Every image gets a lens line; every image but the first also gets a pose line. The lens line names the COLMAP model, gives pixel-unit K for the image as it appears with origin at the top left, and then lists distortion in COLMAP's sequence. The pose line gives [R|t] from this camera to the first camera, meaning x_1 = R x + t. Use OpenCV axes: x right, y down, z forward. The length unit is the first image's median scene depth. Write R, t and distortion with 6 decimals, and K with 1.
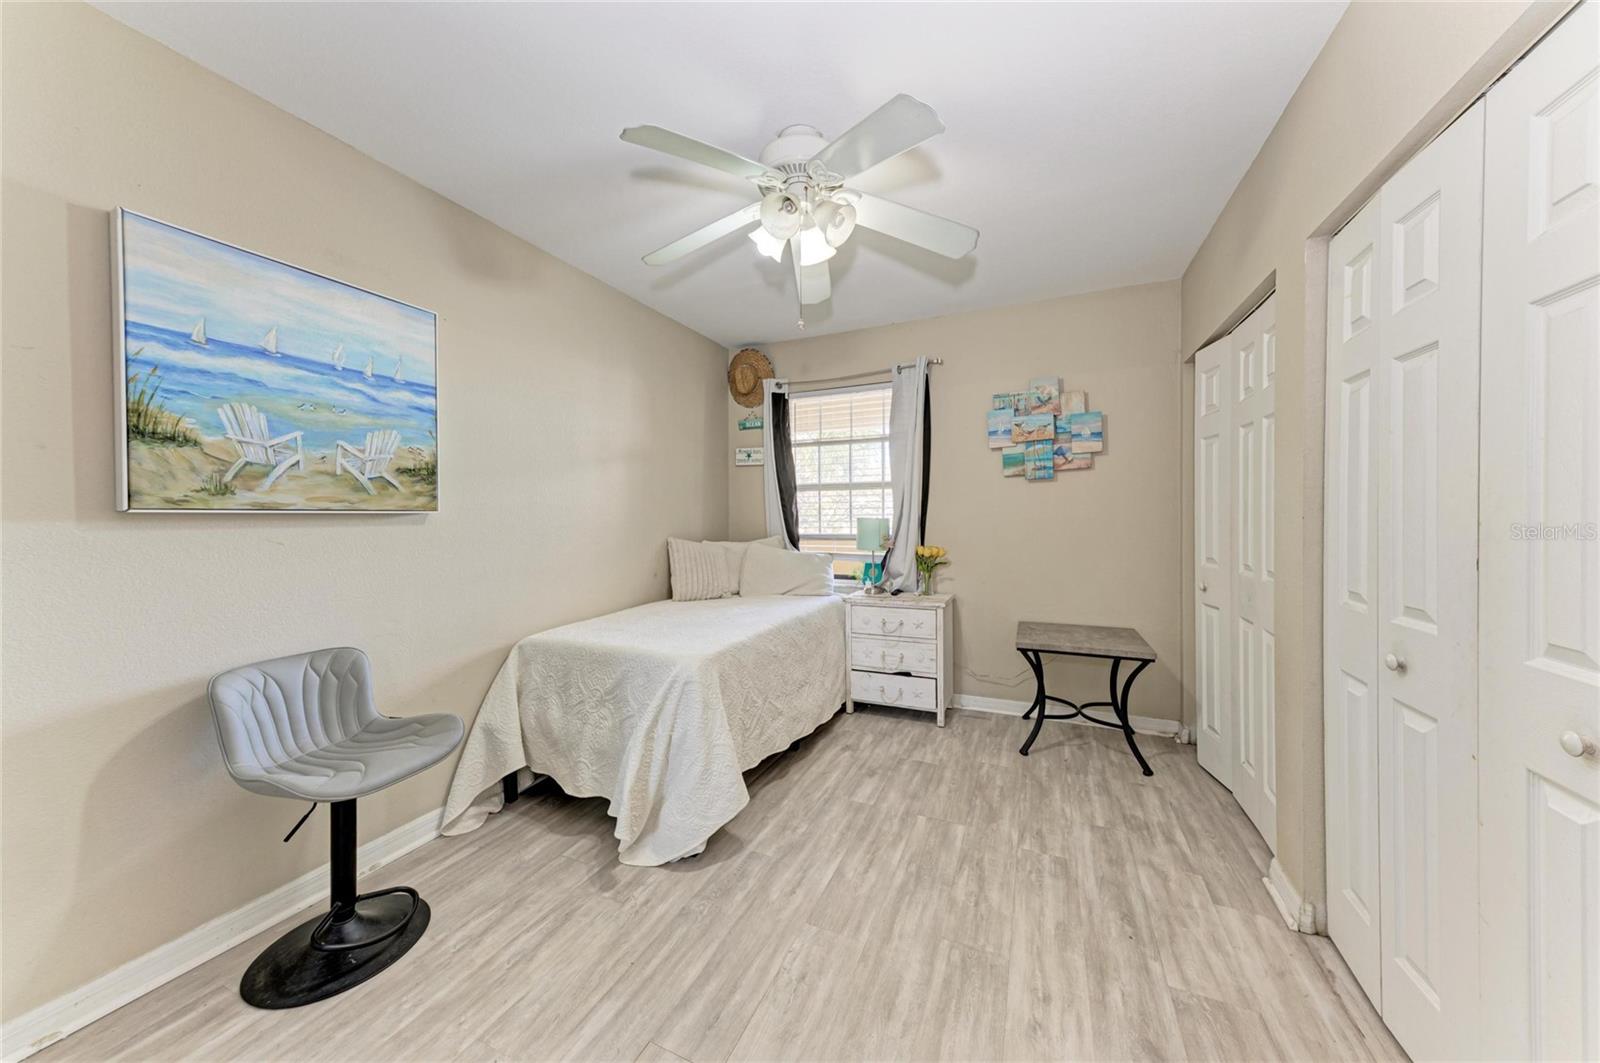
lens RADIAL K [[537.8, 0, 817.5], [0, 537.8, 514.3], [0, 0, 1]] dist [0.009984, -0.000092]
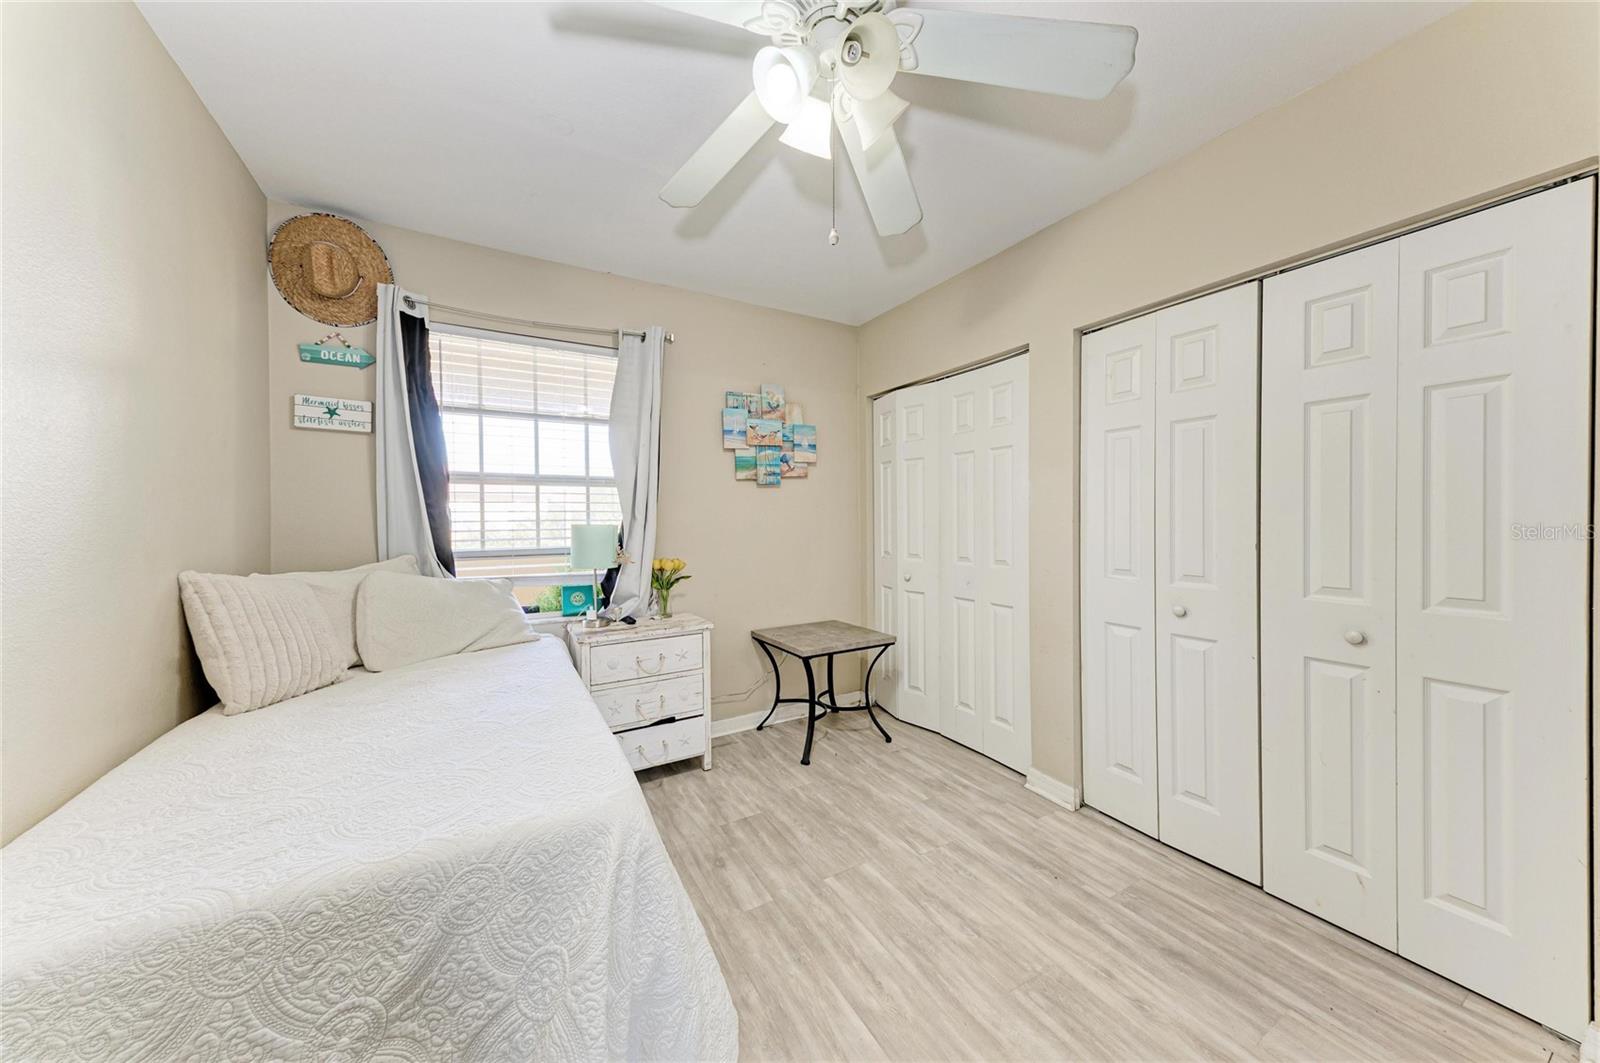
lens RADIAL K [[526.4, 0, 816.0], [0, 526.4, 521.0], [0, 0, 1]] dist [0.010825, -0.000075]
pose [[0.607747, 0.000407, 0.794130, -0.312153], [0.001154, 0.999998, -0.001396, 0.003650], [-0.794130, 0.001765, 0.607746, 0.341472]]
